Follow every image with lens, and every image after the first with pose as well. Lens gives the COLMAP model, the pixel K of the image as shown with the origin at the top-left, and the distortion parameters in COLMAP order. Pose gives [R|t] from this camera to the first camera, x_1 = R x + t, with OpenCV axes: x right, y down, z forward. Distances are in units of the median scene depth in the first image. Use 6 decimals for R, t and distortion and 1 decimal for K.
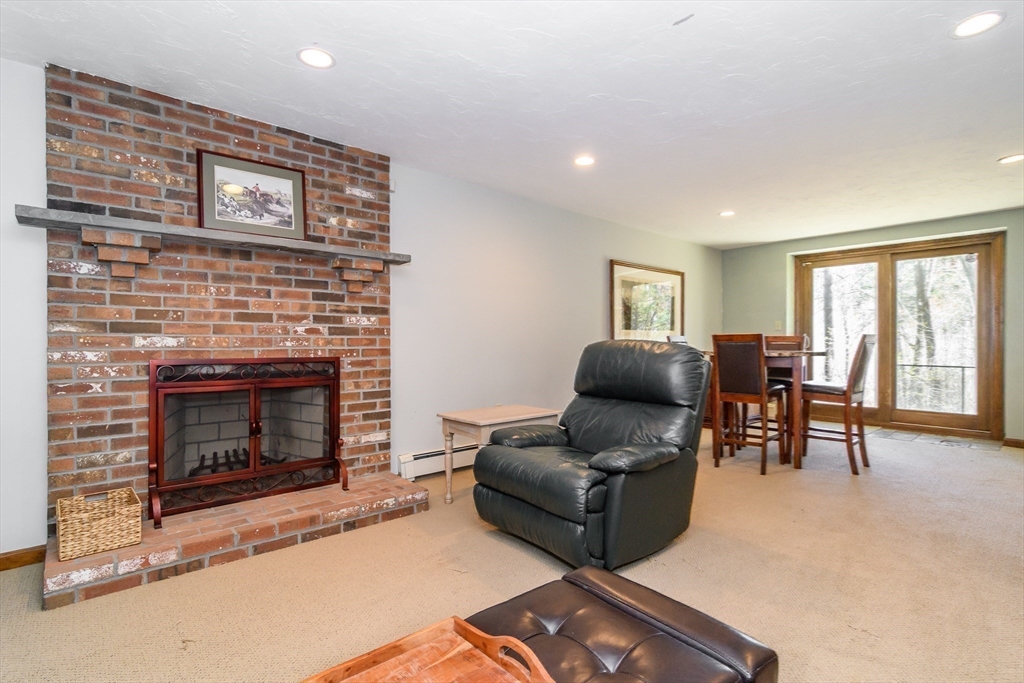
lens RADIAL K [[495.3, 0, 511.9], [0, 495.3, 343.5], [0, 0, 1]] dist [0.003272, -0.000006]
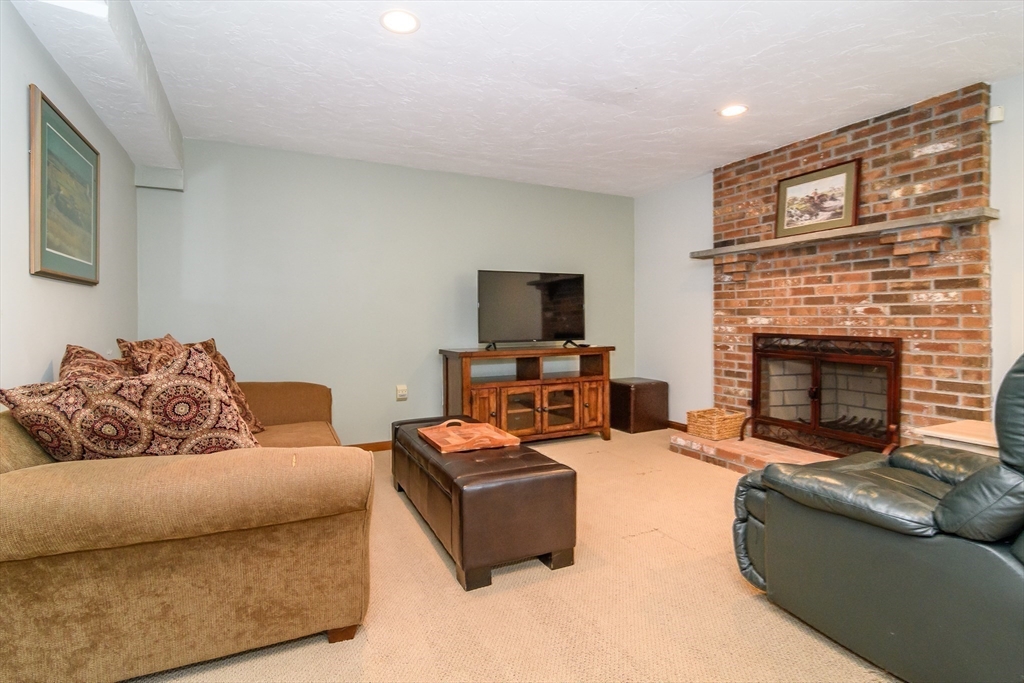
lens RADIAL K [[495.3, 0, 498.4], [0, 495.3, 318.9], [0, 0, 1]] dist [0.003272, -0.000006]
pose [[-0.266214, 0.003575, -0.963907, 0.835610], [0.001232, 0.999994, 0.003369, -0.013882], [0.963913, -0.000291, -0.266216, 0.575187]]
